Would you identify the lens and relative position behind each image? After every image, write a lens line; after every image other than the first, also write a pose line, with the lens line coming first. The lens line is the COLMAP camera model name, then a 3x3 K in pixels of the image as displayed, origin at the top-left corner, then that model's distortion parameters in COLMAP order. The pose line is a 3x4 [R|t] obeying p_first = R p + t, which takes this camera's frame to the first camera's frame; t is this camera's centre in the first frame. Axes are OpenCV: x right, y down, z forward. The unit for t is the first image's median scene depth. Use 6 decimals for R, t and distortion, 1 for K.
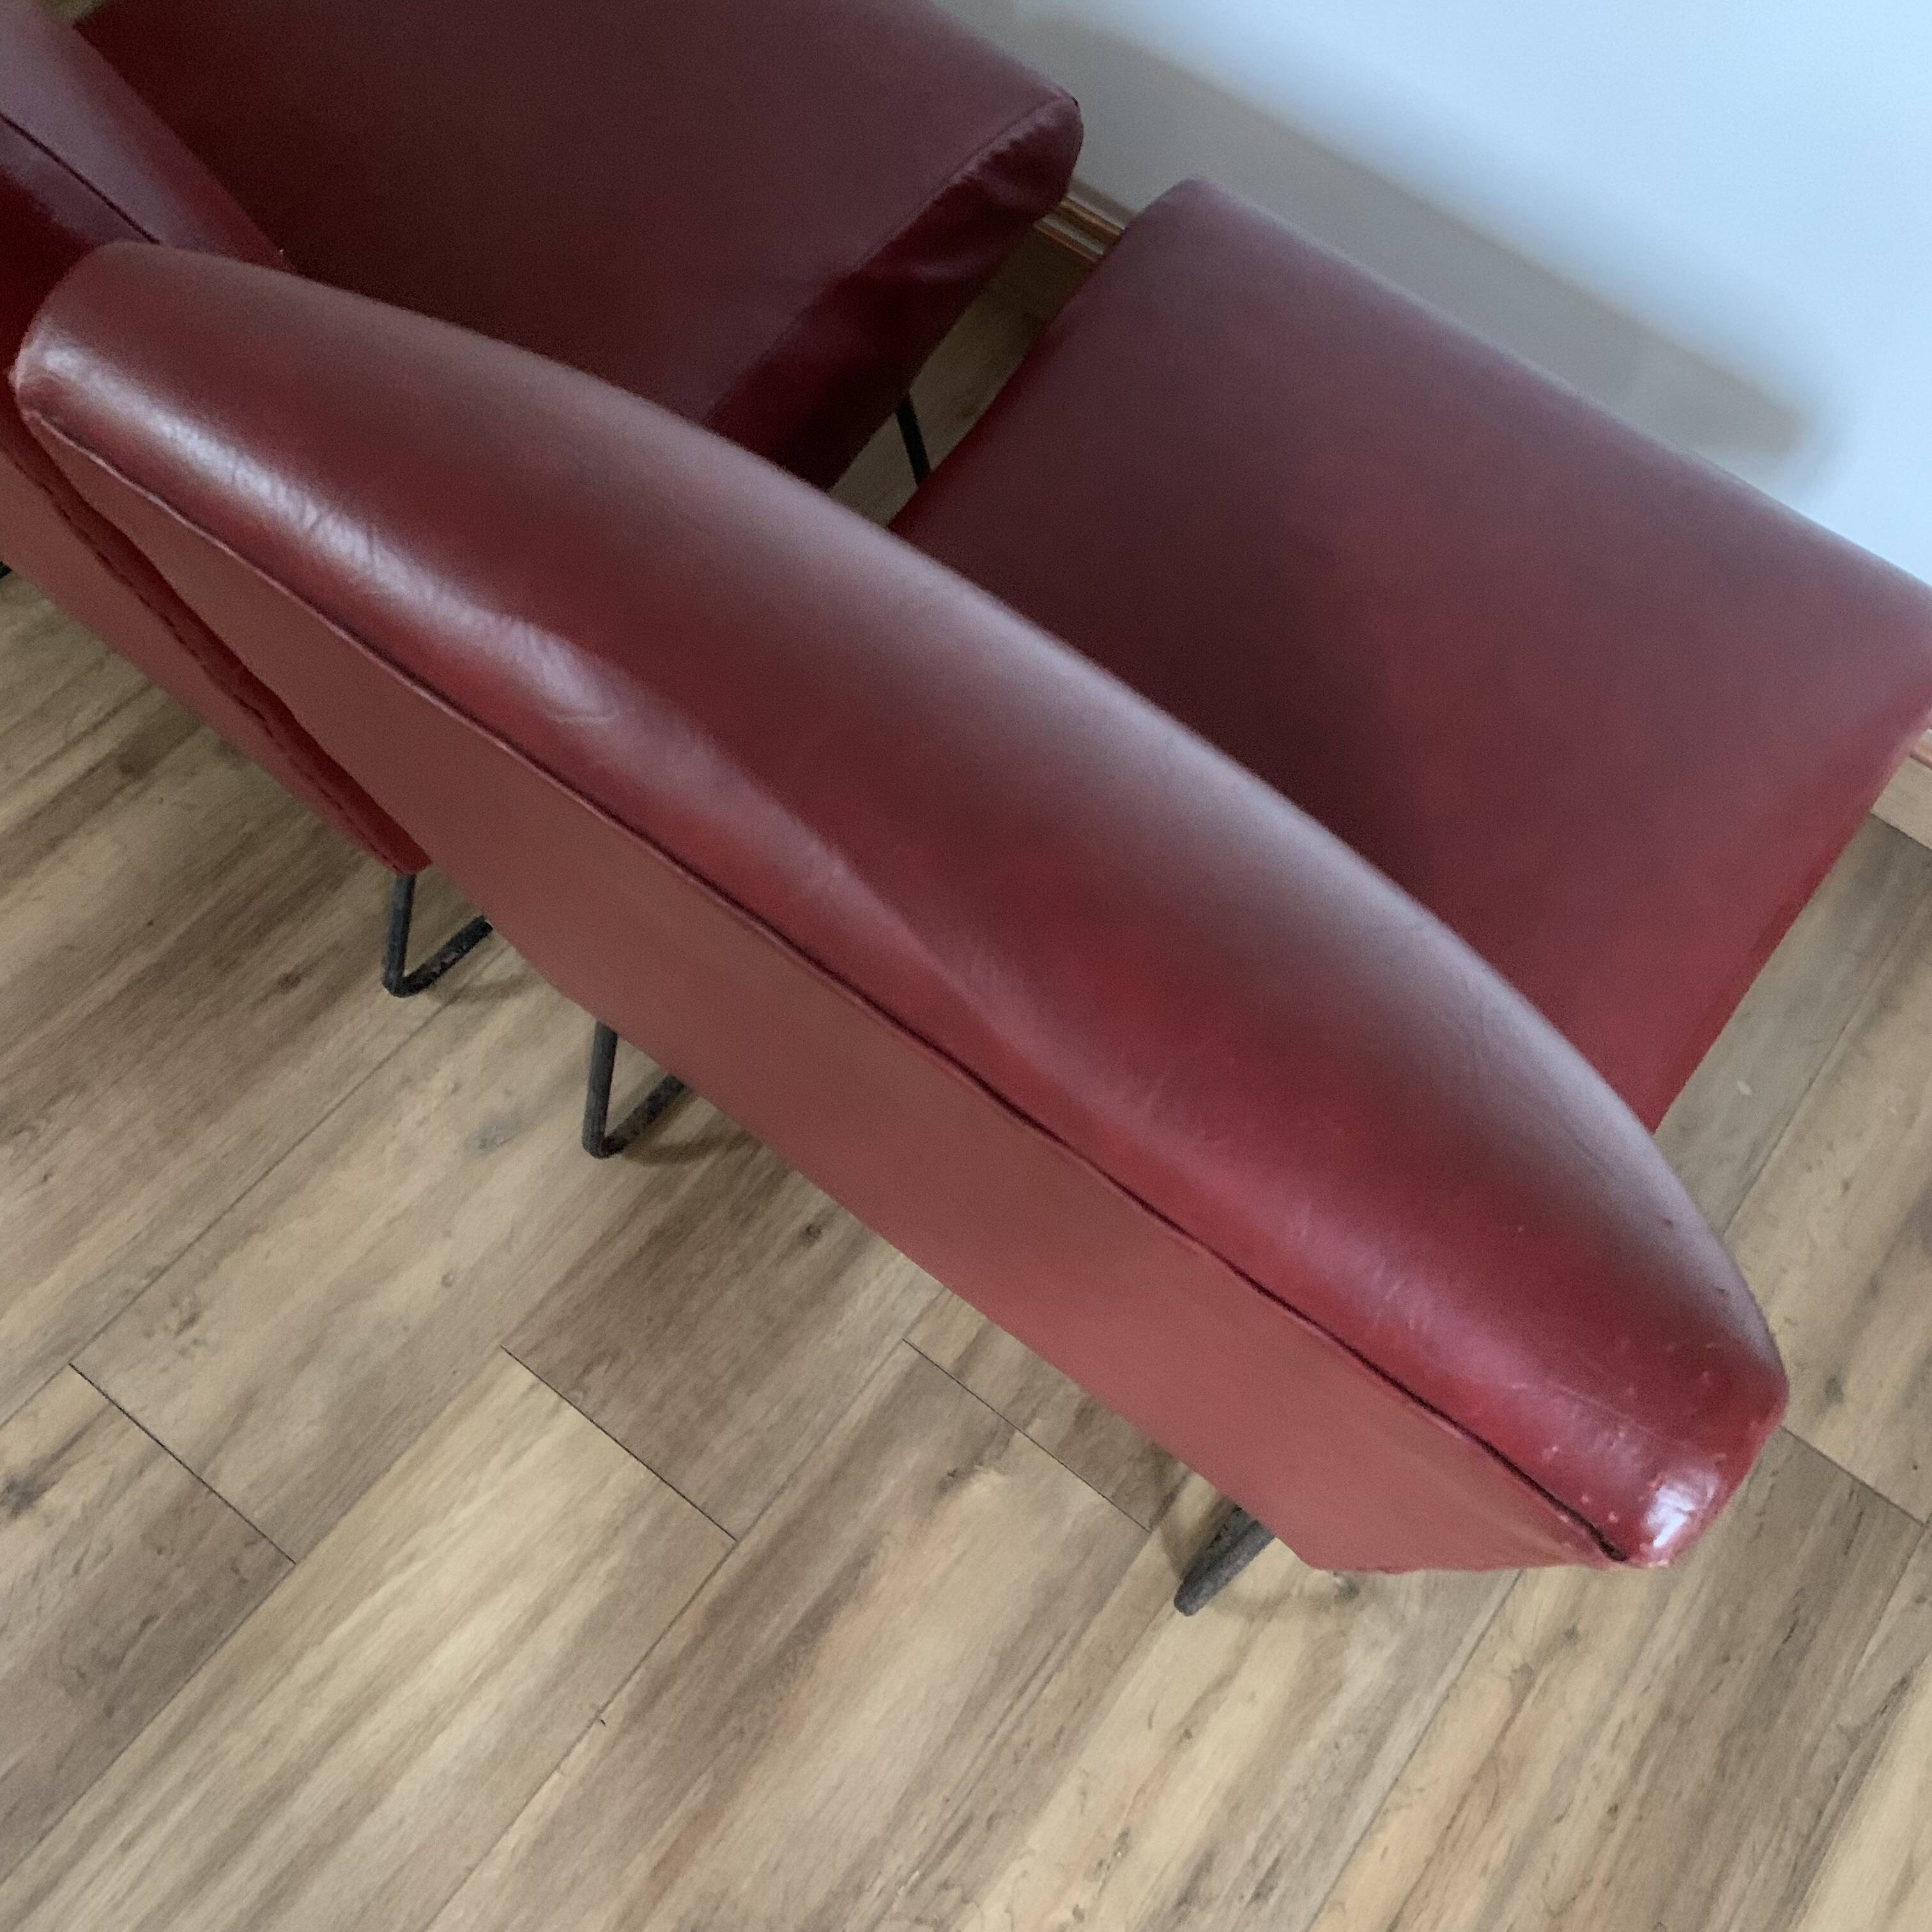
lens RADIAL K [[2024.3, 0, 963.6], [0, 2024.3, 966.4], [0, 0, 1]] dist [0.015605, -0.012605]
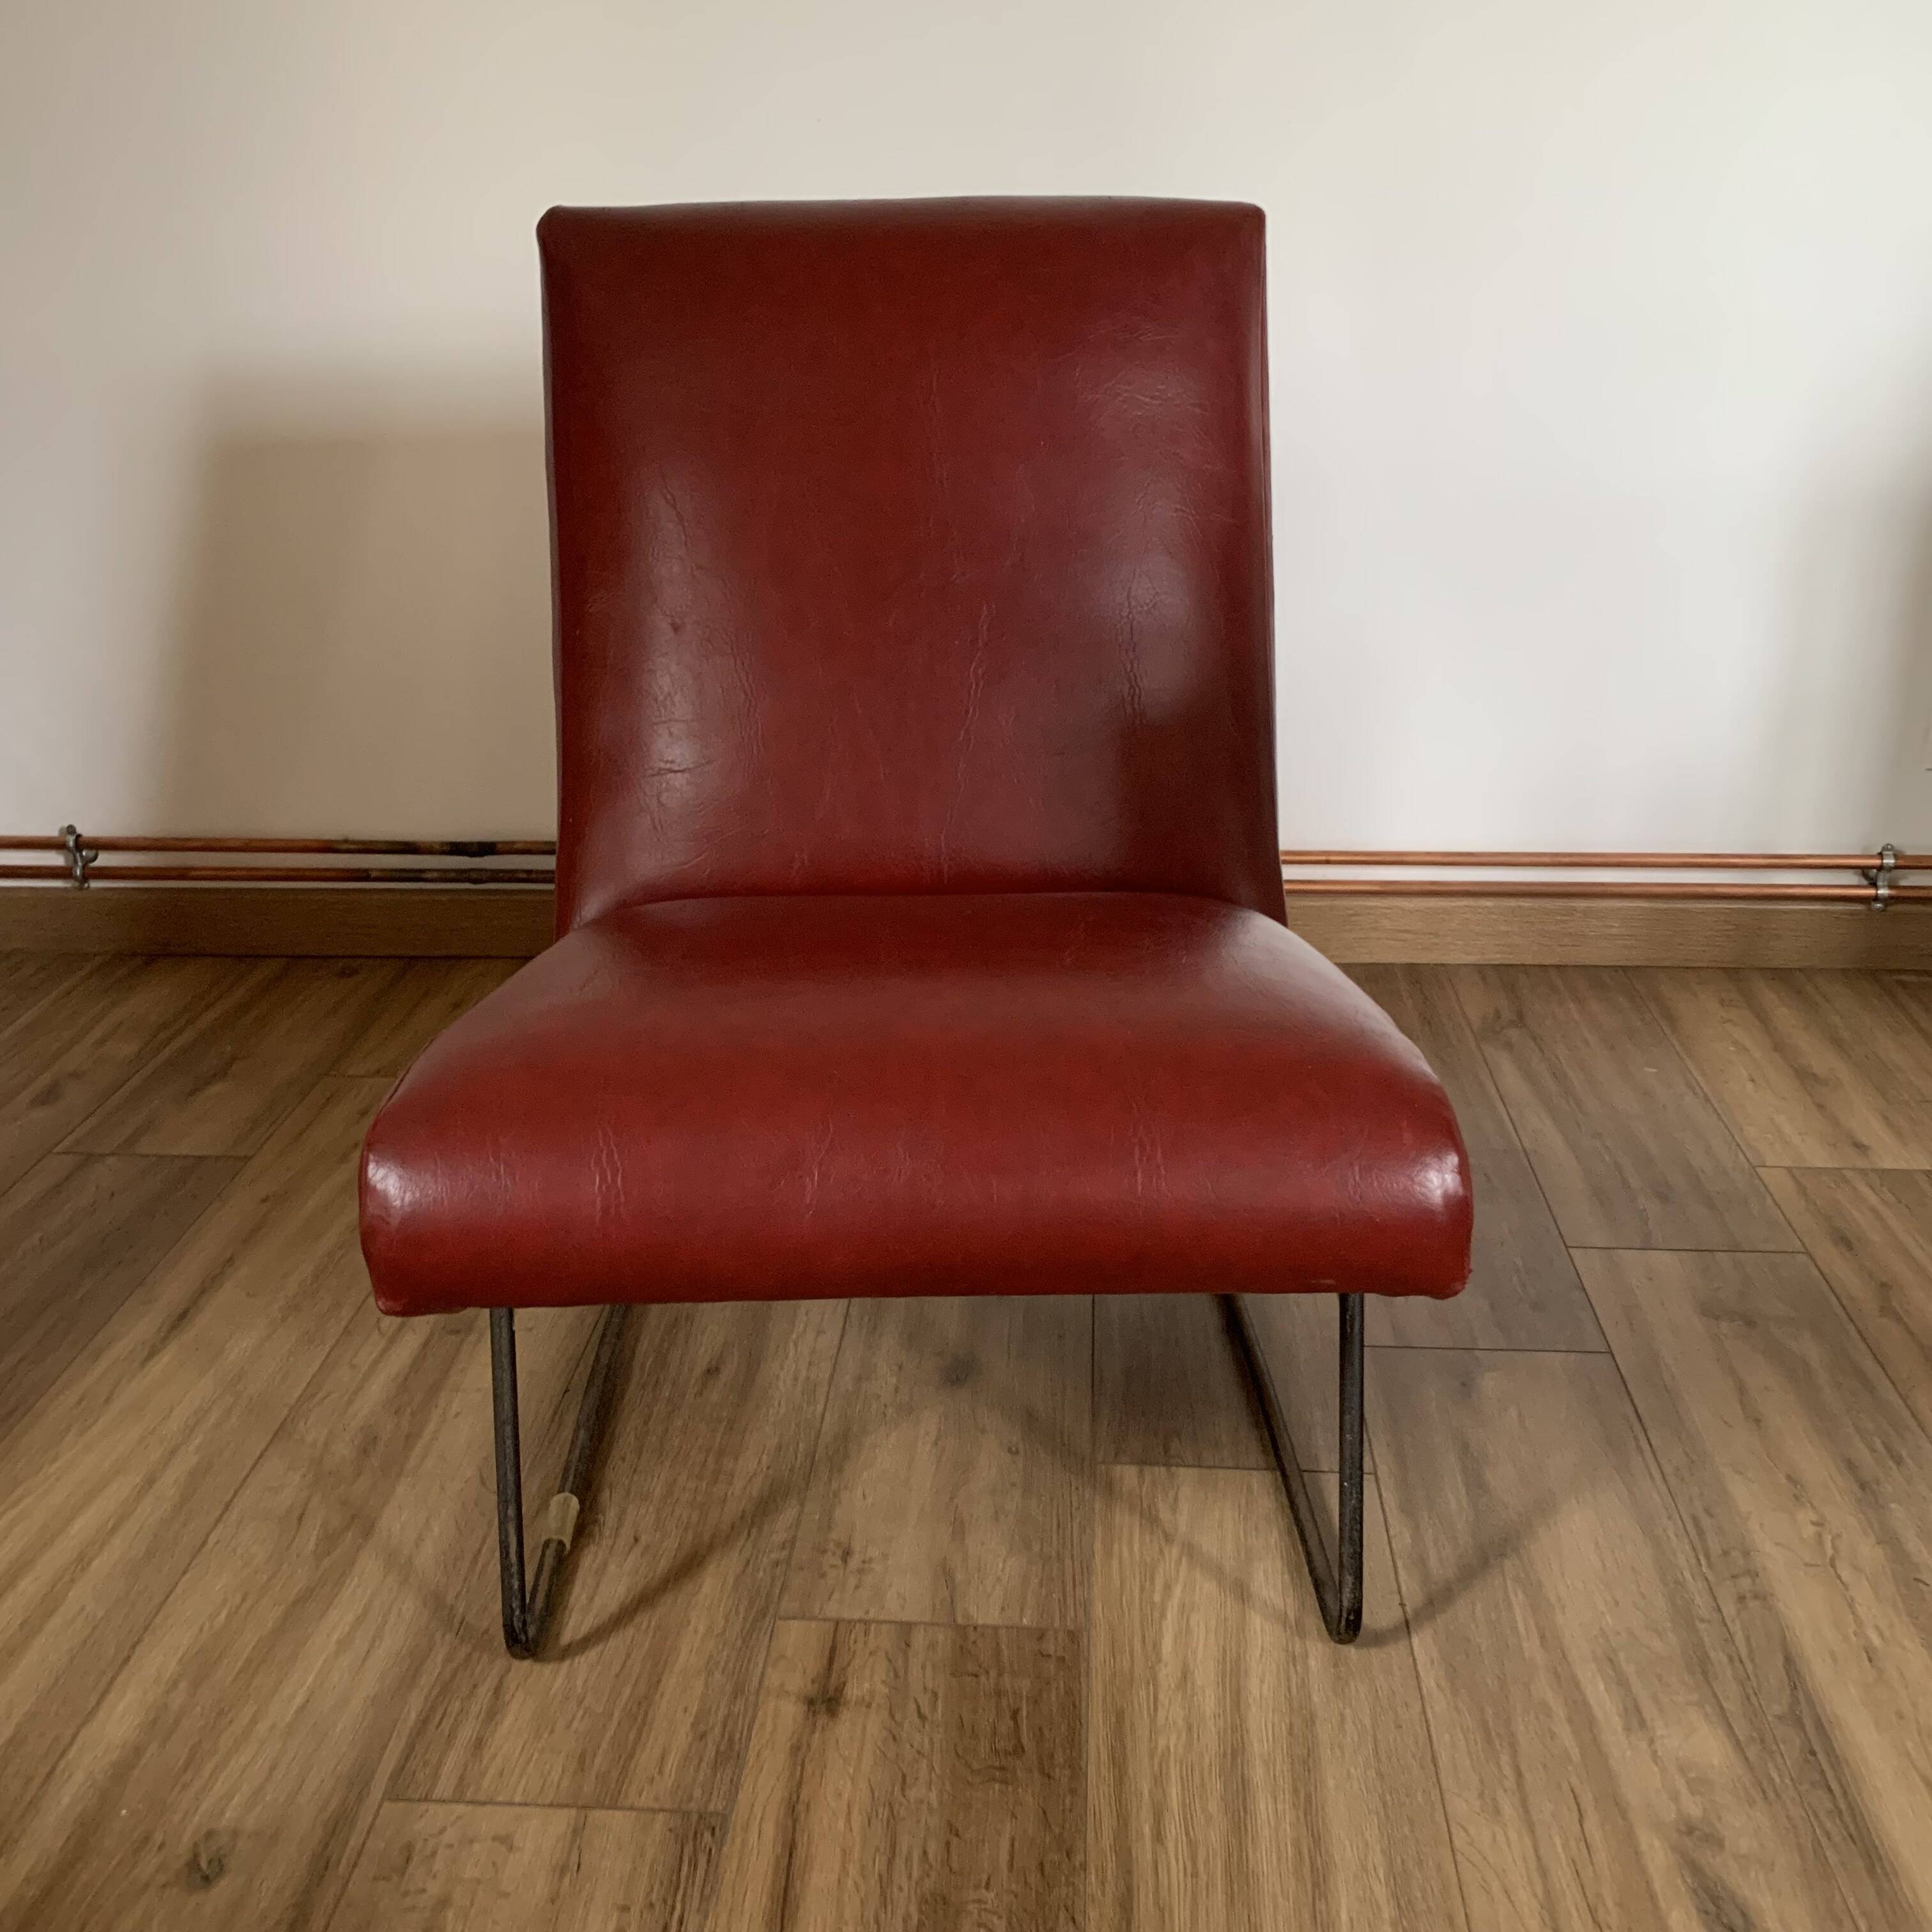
lens RADIAL K [[2024.3, 0, 963.6], [0, 2024.3, 966.4], [0, 0, 1]] dist [0.015605, -0.012605]
pose [[0.830147, -0.291831, 0.475069, -0.752983], [0.524152, 0.698946, -0.486558, 0.512322], [-0.190055, 0.652923, 0.733192, 0.024386]]
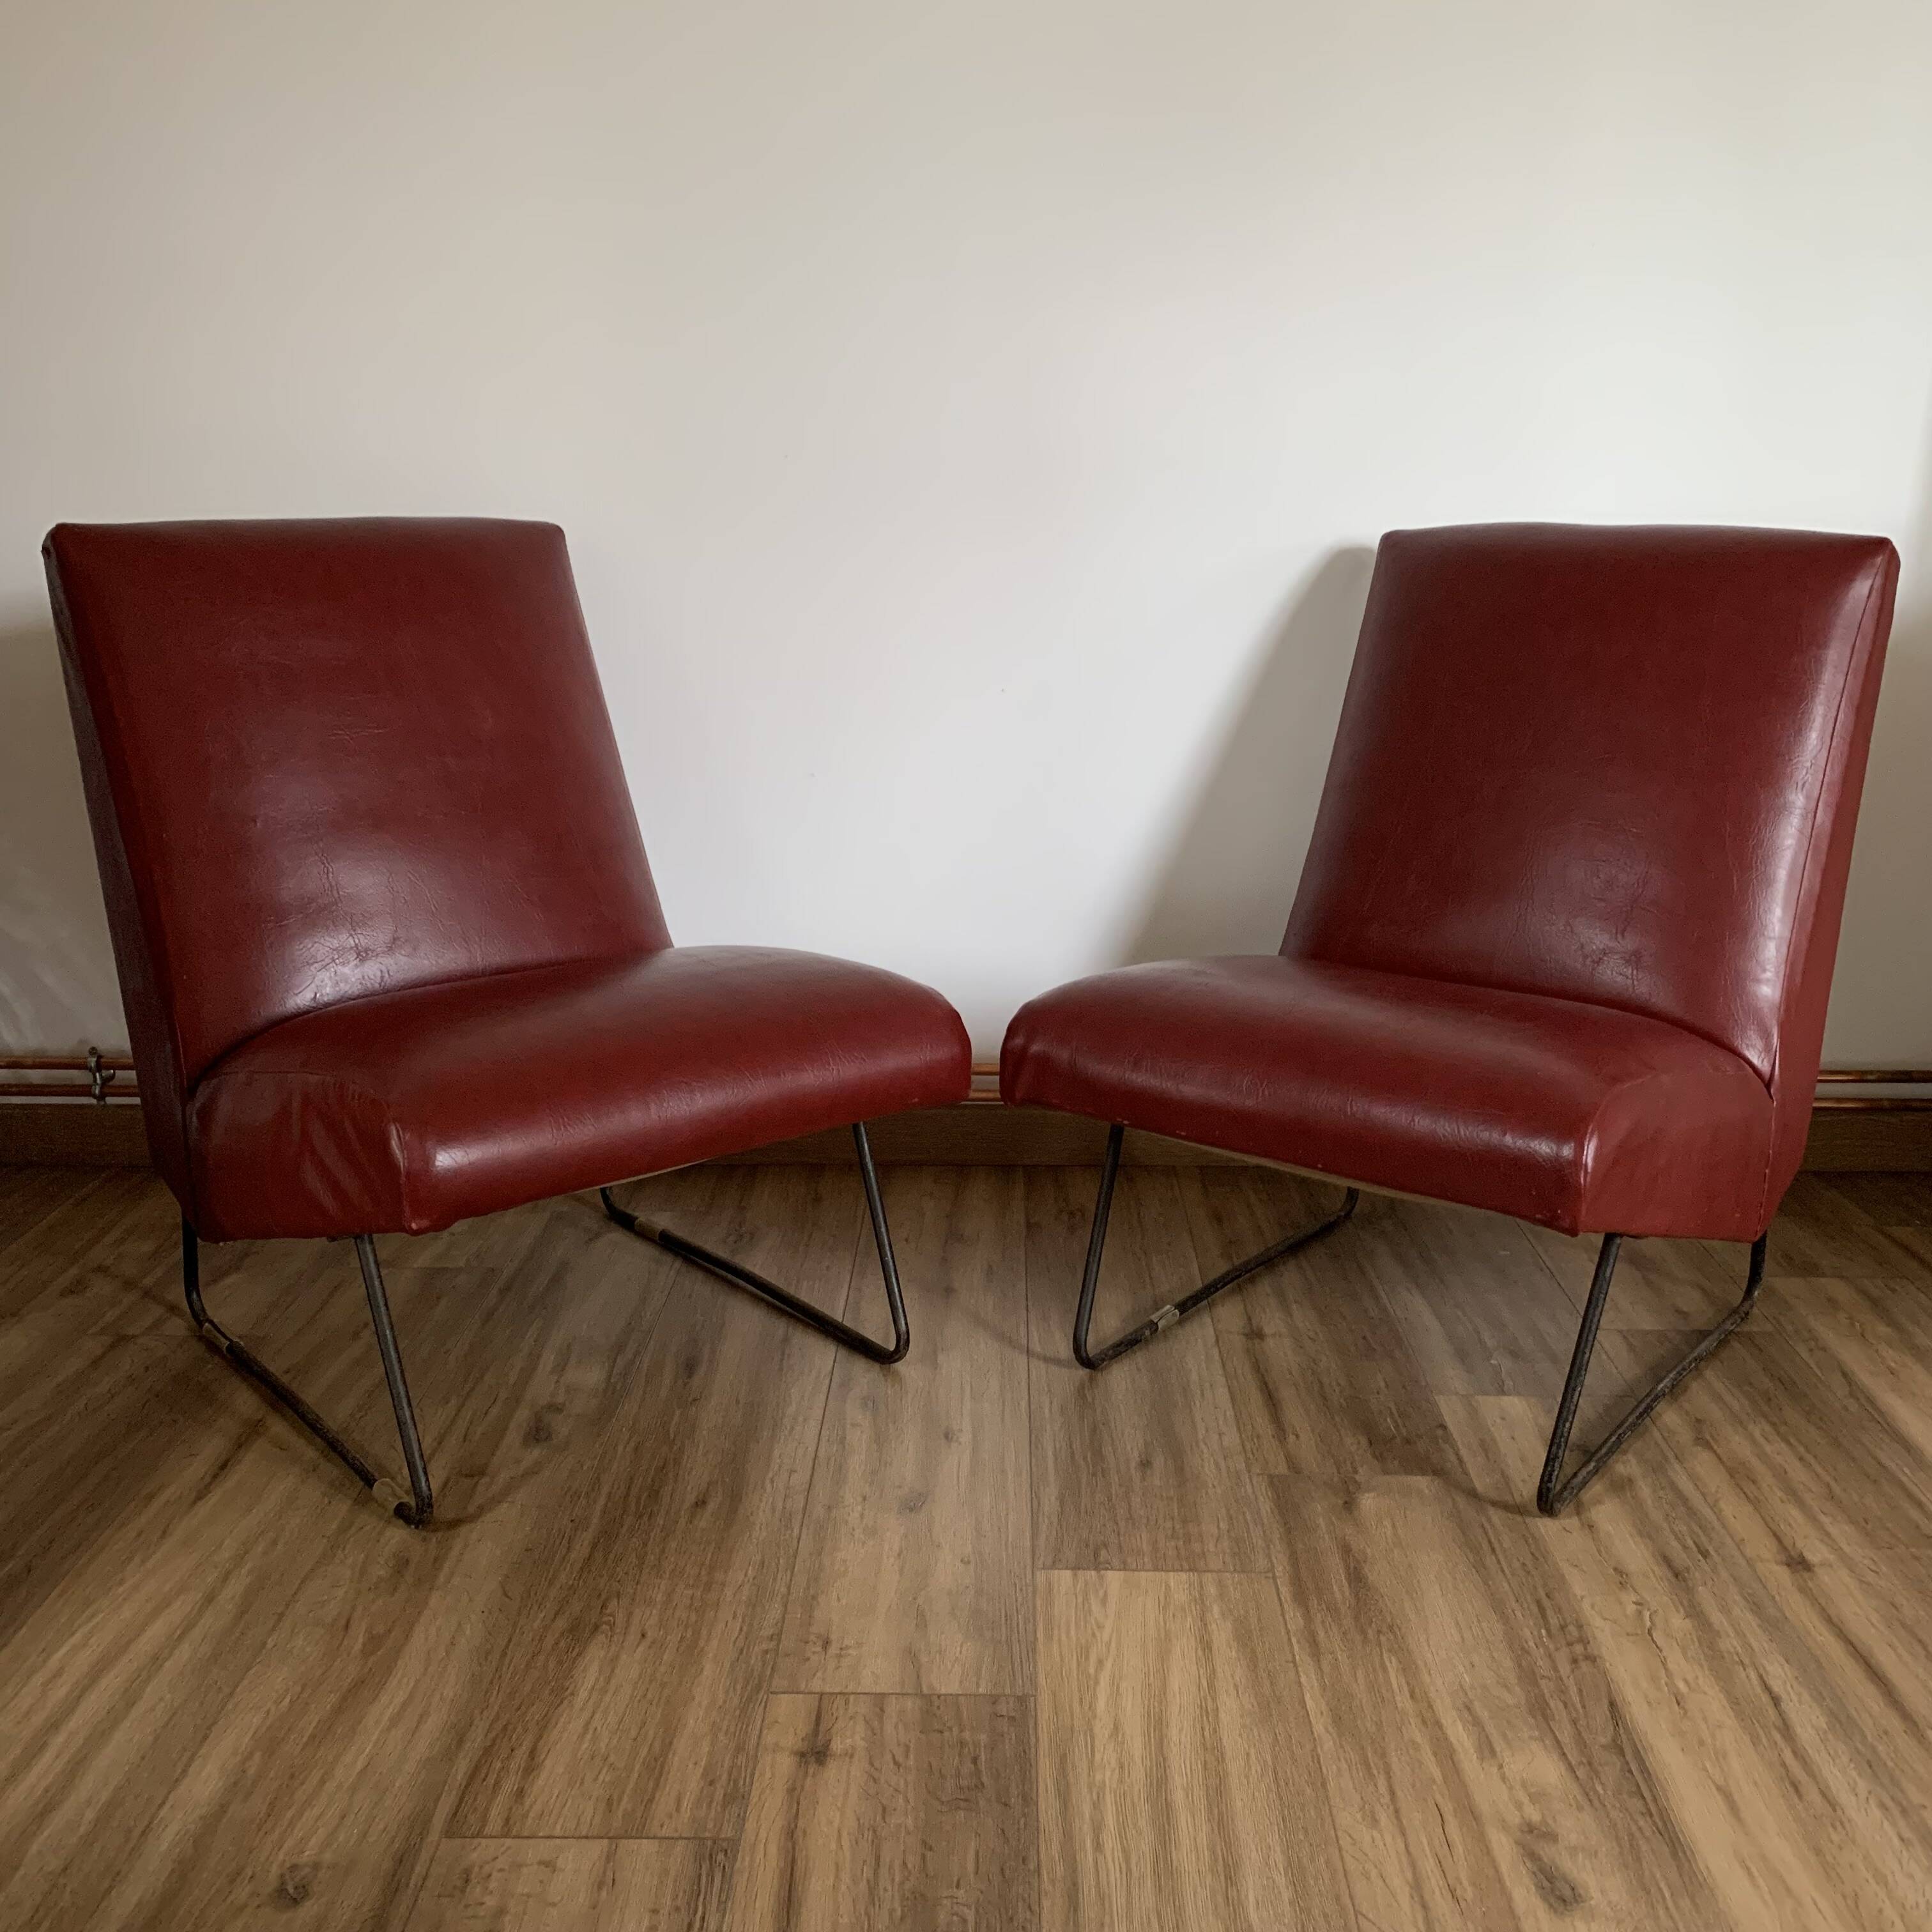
lens RADIAL K [[2020.4, 0, 995.2], [0, 2020.4, 963.7], [0, 0, 1]] dist [0.011658, -0.003059]
pose [[0.796889, -0.225821, 0.560333, -0.907269], [0.558144, 0.630130, -0.539825, 0.643519], [-0.231179, 0.742927, 0.628184, -0.095454]]
